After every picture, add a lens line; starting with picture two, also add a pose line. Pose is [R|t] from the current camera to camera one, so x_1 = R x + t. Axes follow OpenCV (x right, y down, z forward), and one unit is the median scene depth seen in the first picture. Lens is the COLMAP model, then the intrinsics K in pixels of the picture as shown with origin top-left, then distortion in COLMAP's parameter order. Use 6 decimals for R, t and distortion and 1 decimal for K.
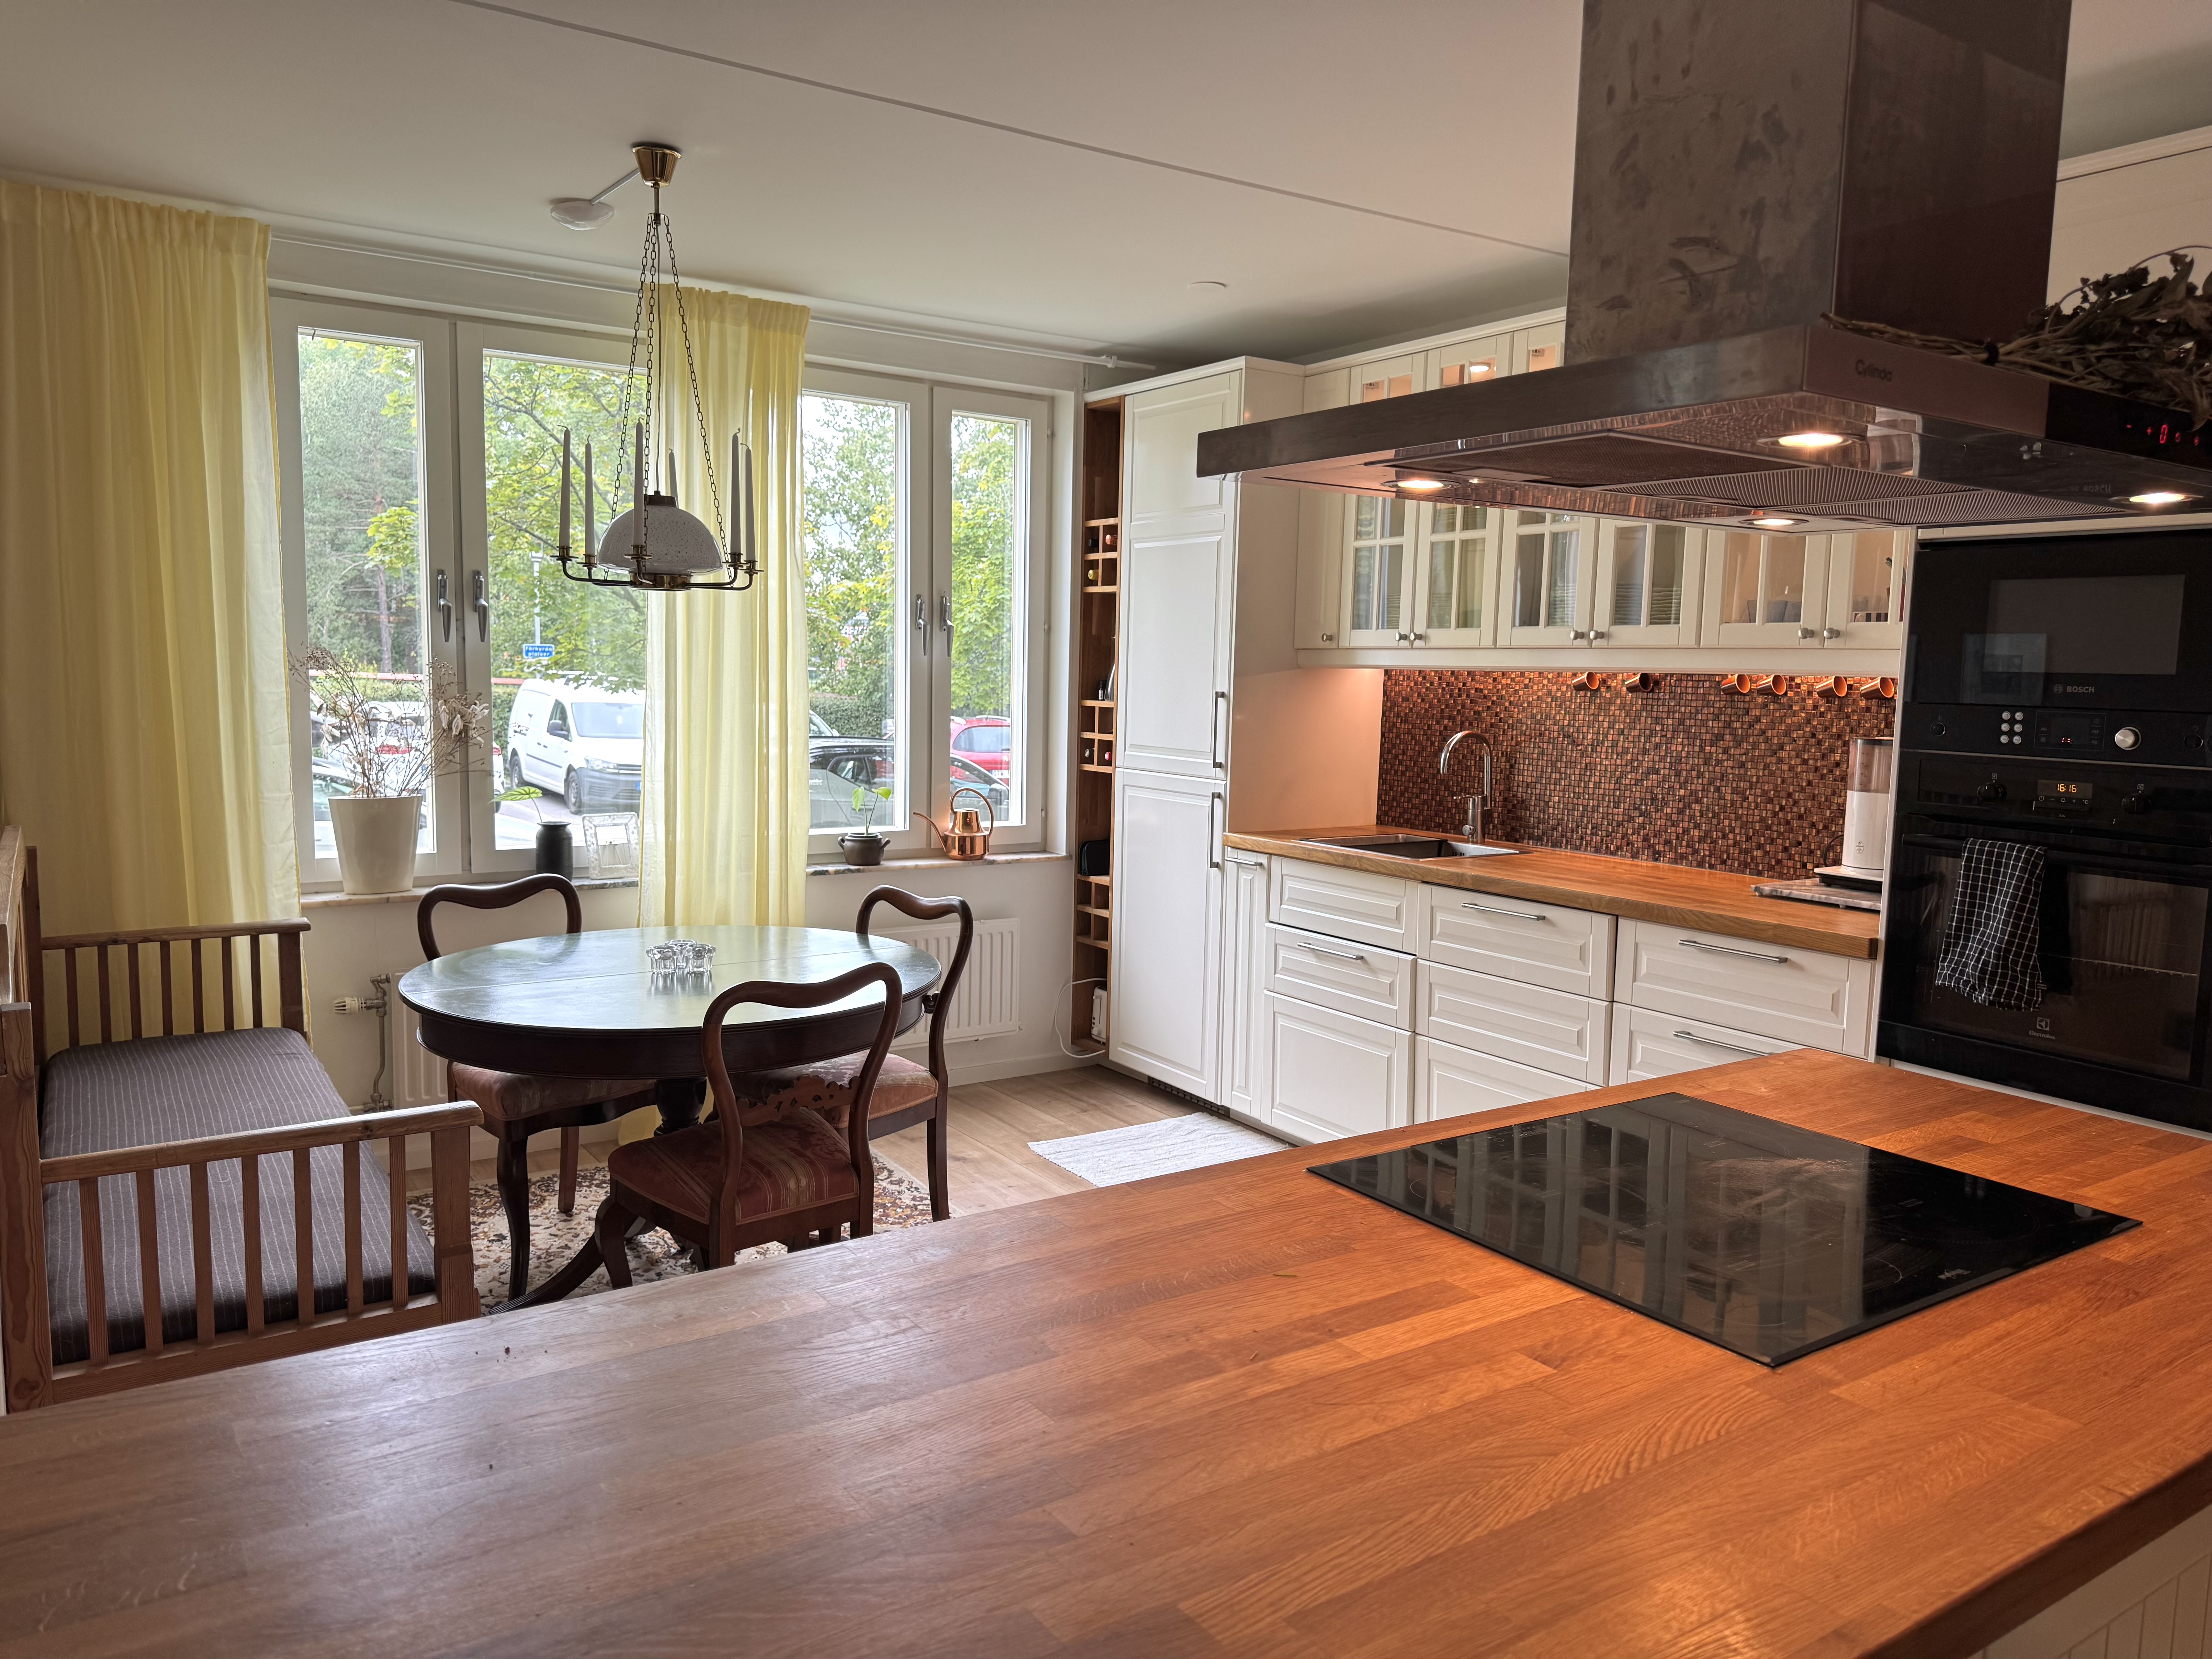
lens RADIAL K [[1564.4, 0, 1085.1], [0, 1564.4, 821.6], [0, 0, 1]] dist [0.068700, -0.074923]
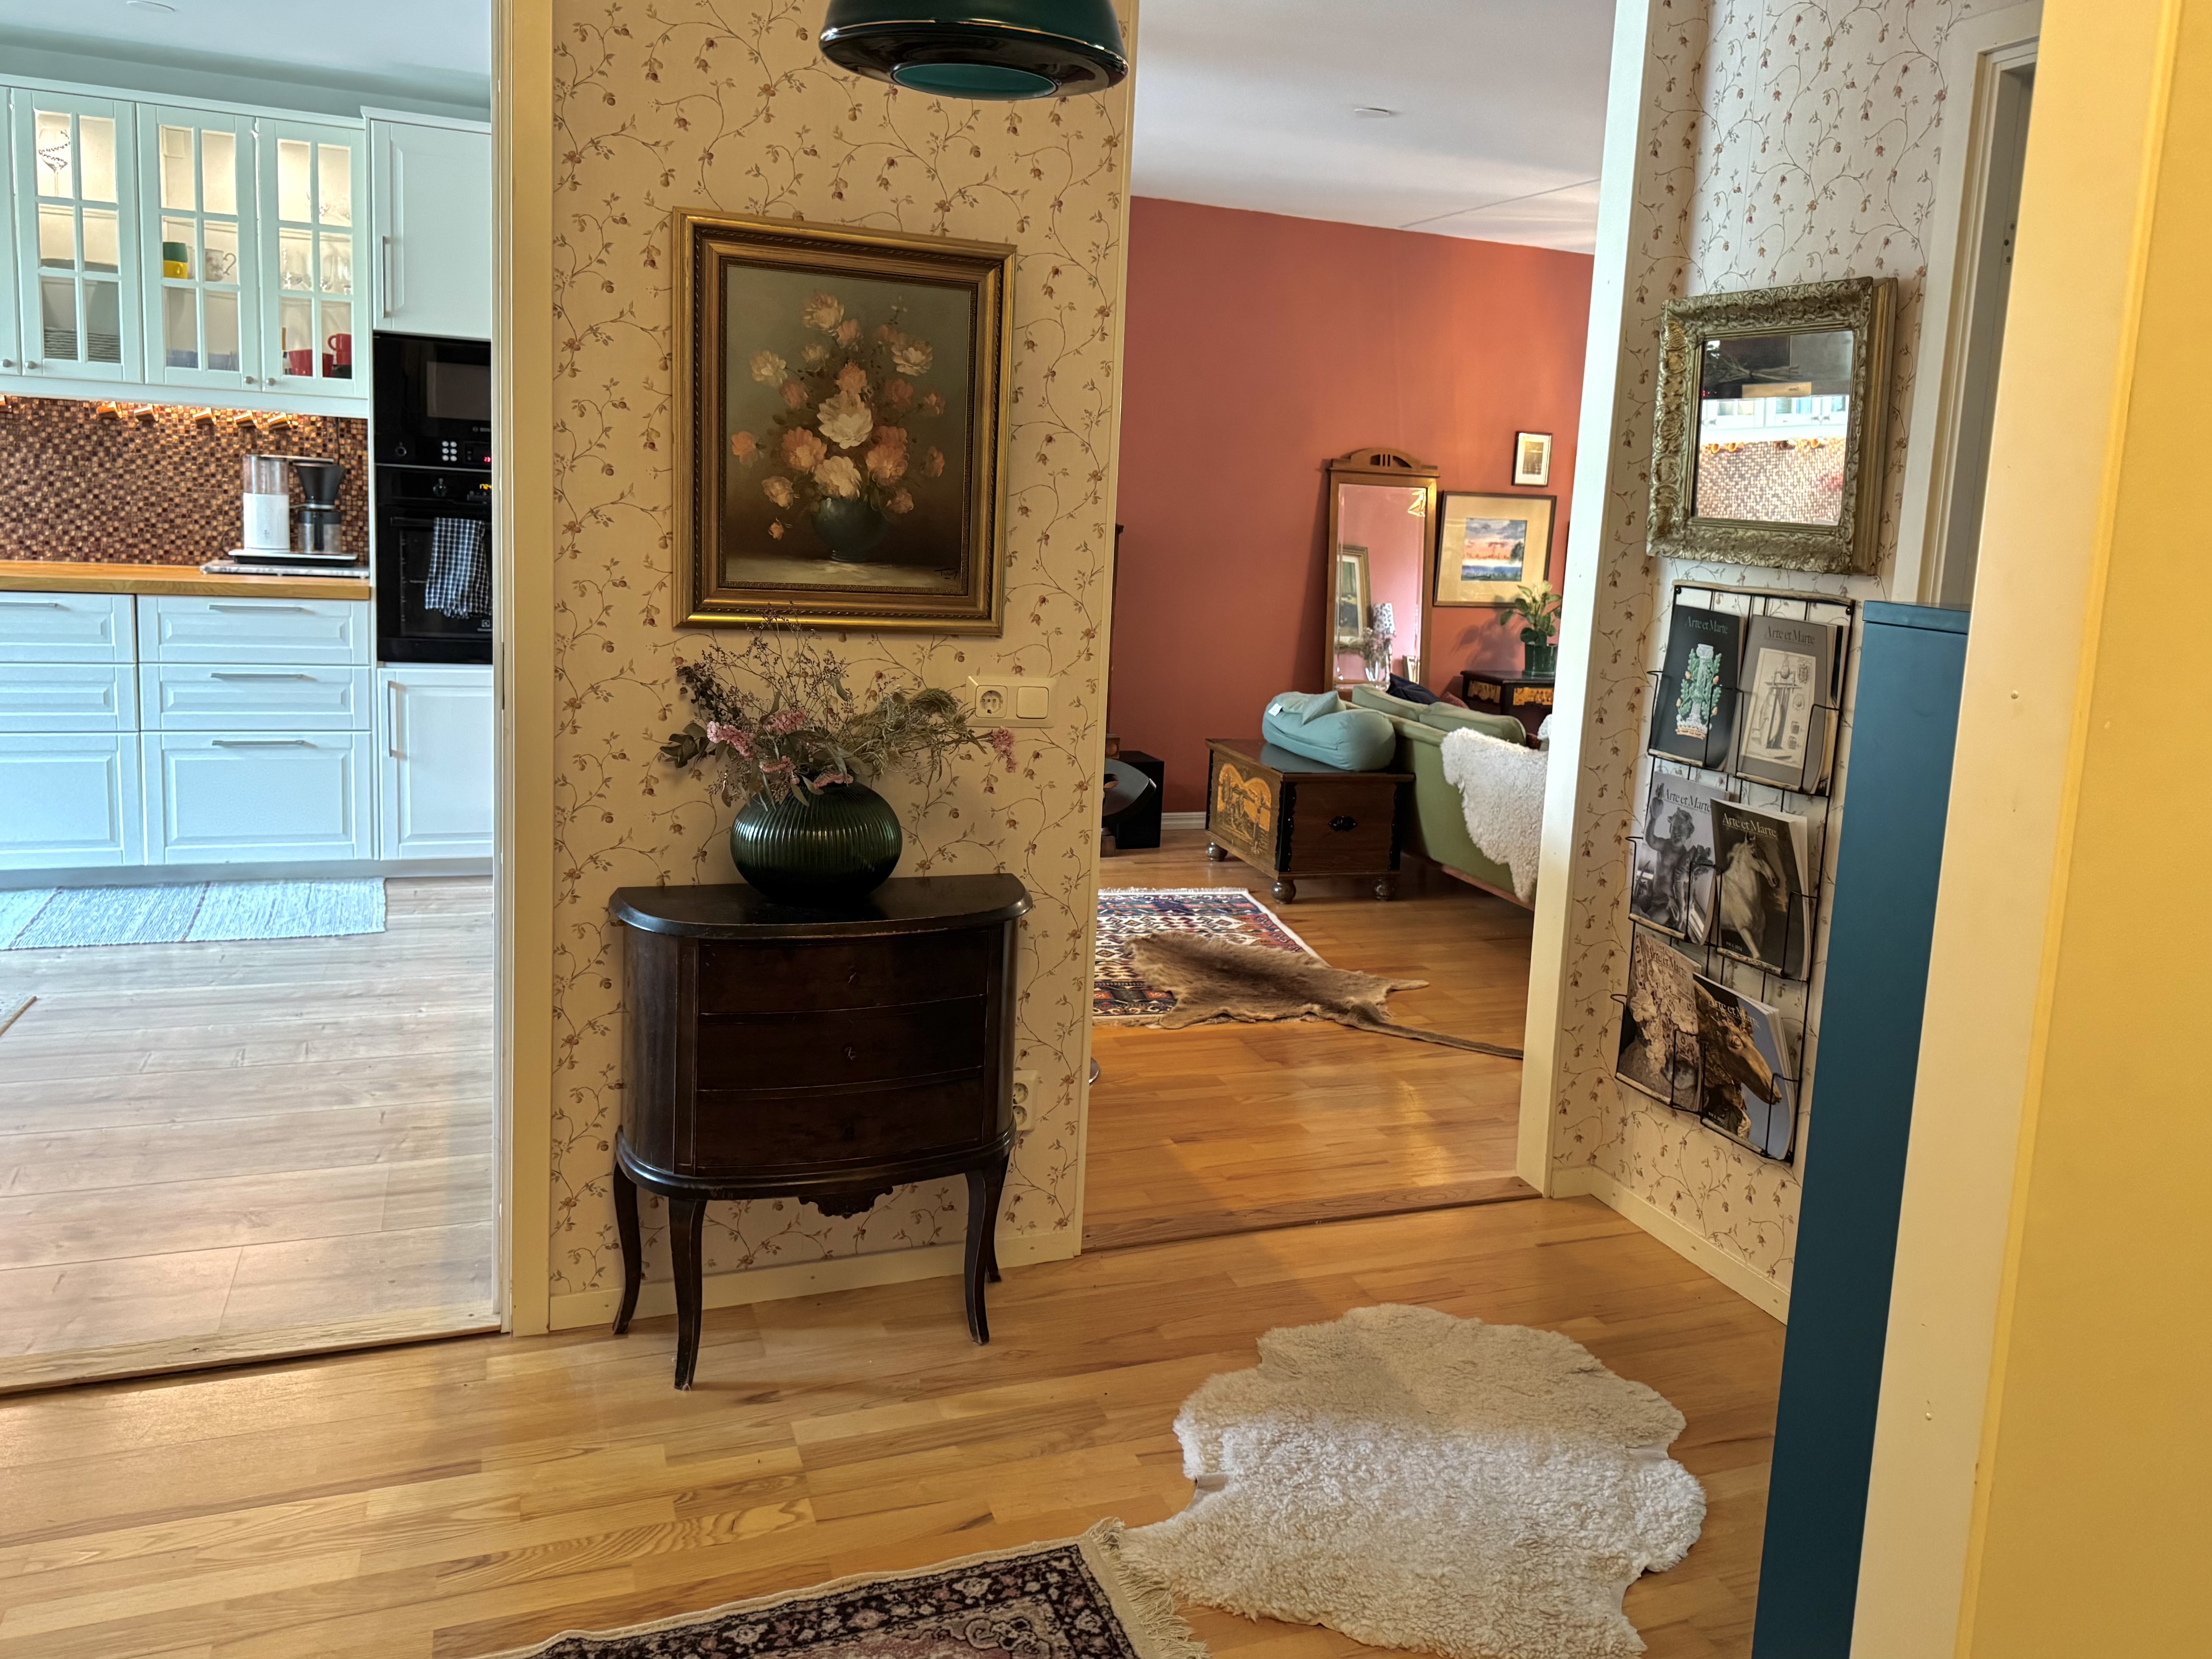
lens RADIAL K [[1757.2, 0, 1271.5], [0, 1757.2, 742.0], [0, 0, 1]] dist [0.018371, -0.016401]
pose [[0.164247, -0.148279, 0.975211, -0.796198], [0.043879, 0.988757, 0.142949, 0.011722], [-0.985443, 0.019312, 0.168907, -0.122211]]
